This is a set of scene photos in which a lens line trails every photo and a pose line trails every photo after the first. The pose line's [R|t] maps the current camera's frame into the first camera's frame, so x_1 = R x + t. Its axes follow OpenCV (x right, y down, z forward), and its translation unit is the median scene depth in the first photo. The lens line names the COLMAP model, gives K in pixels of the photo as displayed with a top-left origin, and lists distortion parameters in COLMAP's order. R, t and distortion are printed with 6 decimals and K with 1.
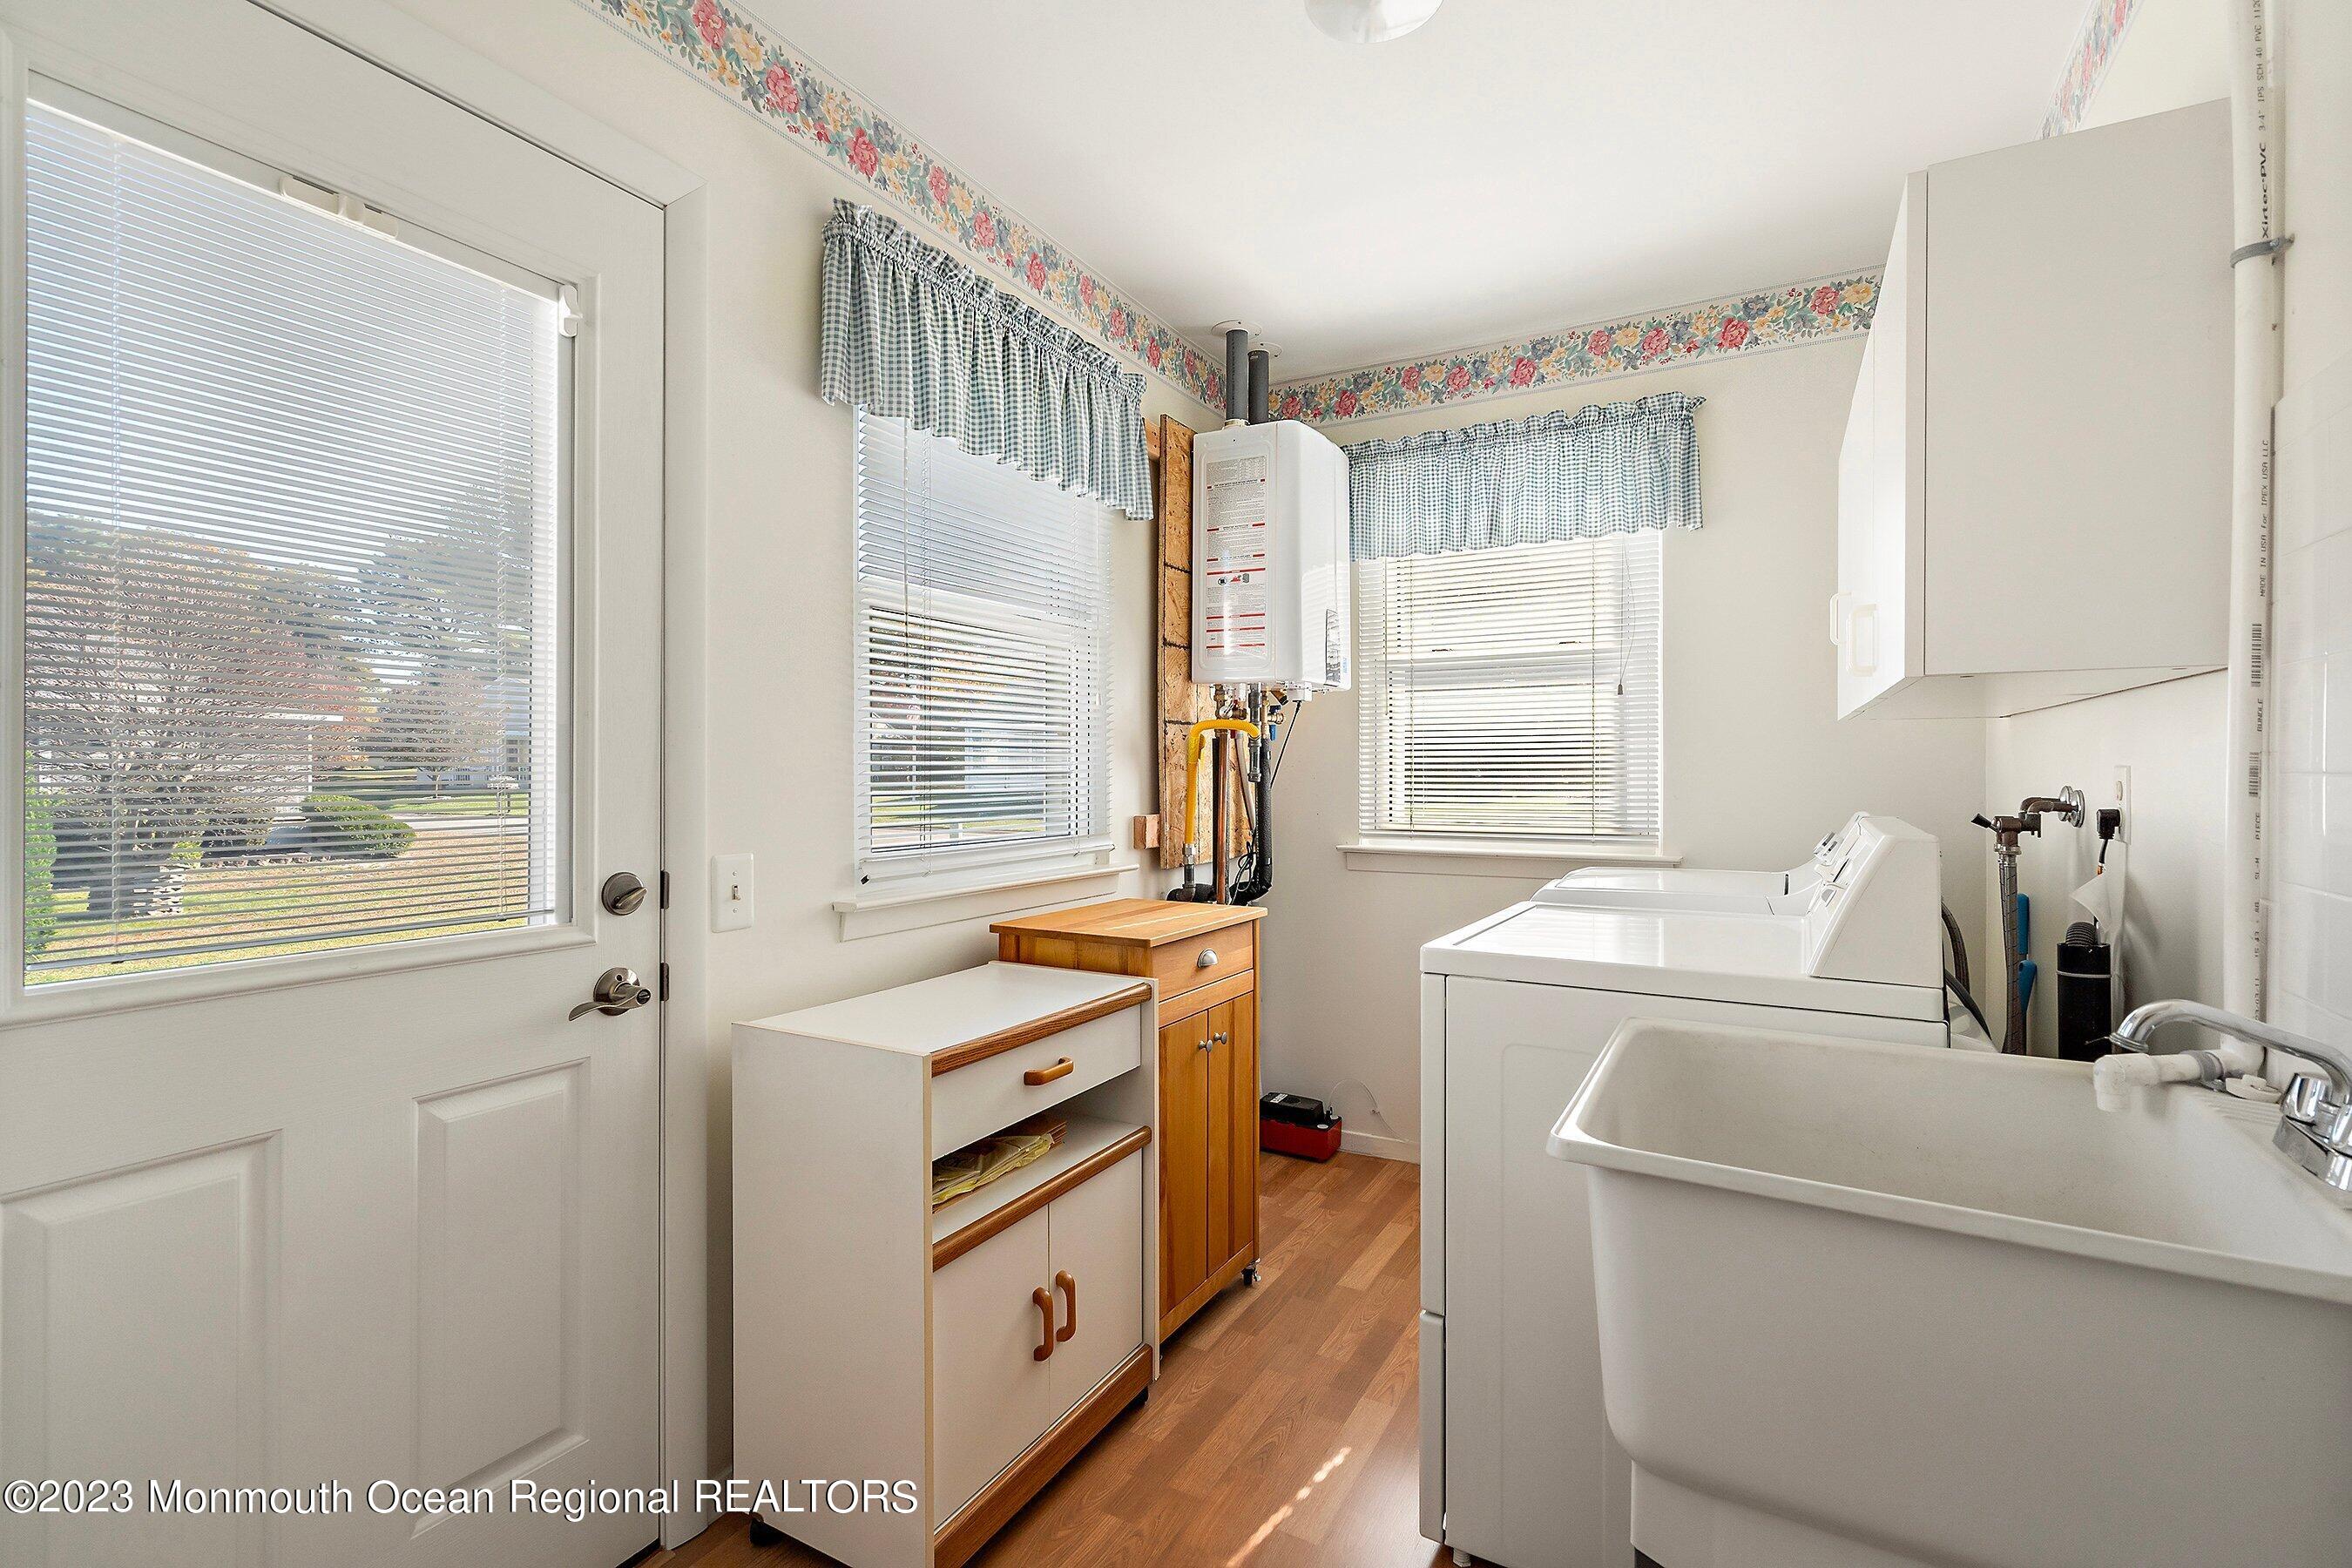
lens RADIAL K [[1080.3, 0, 1179.4], [0, 1080.3, 773.4], [0, 0, 1]] dist [0.006136, 0.000514]
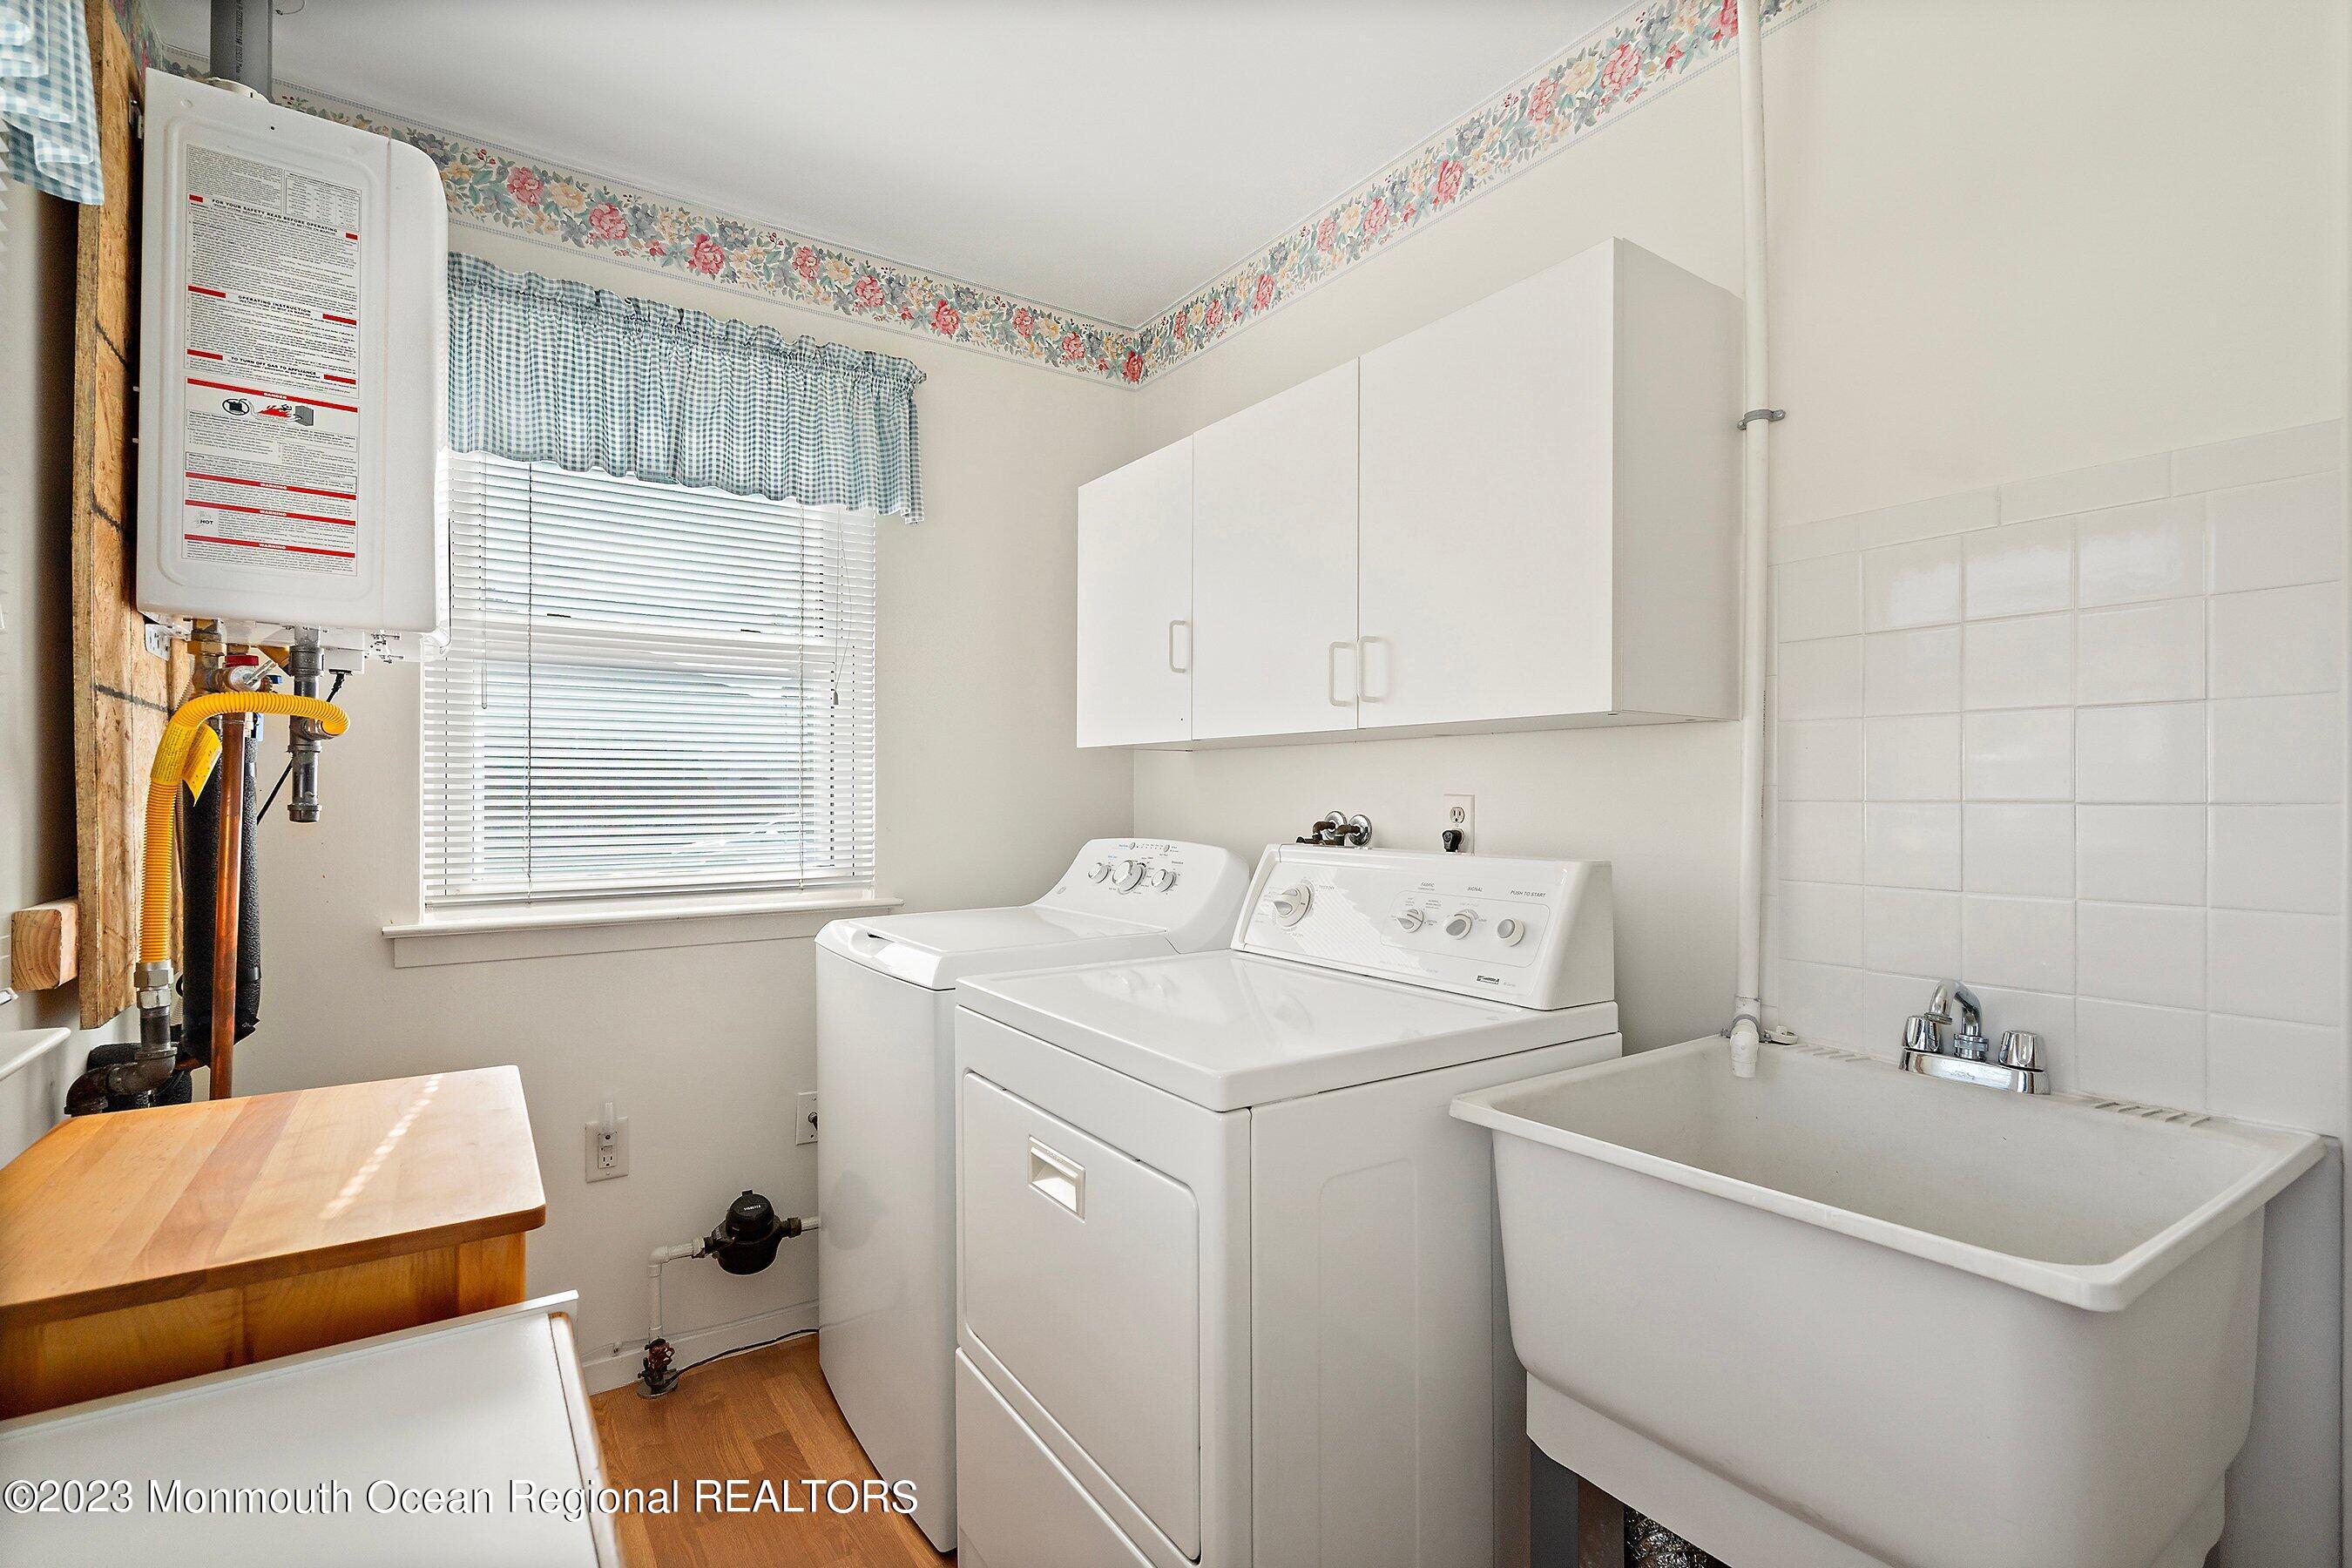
lens RADIAL K [[1080.3, 0, 1178.6], [0, 1080.3, 792.8], [0, 0, 1]] dist [0.006136, 0.000514]
pose [[0.450952, 0.004938, 0.892534, -0.197874], [0.002212, 0.999975, -0.006650, -0.001392], [-0.892545, 0.004973, 0.450930, 0.398268]]
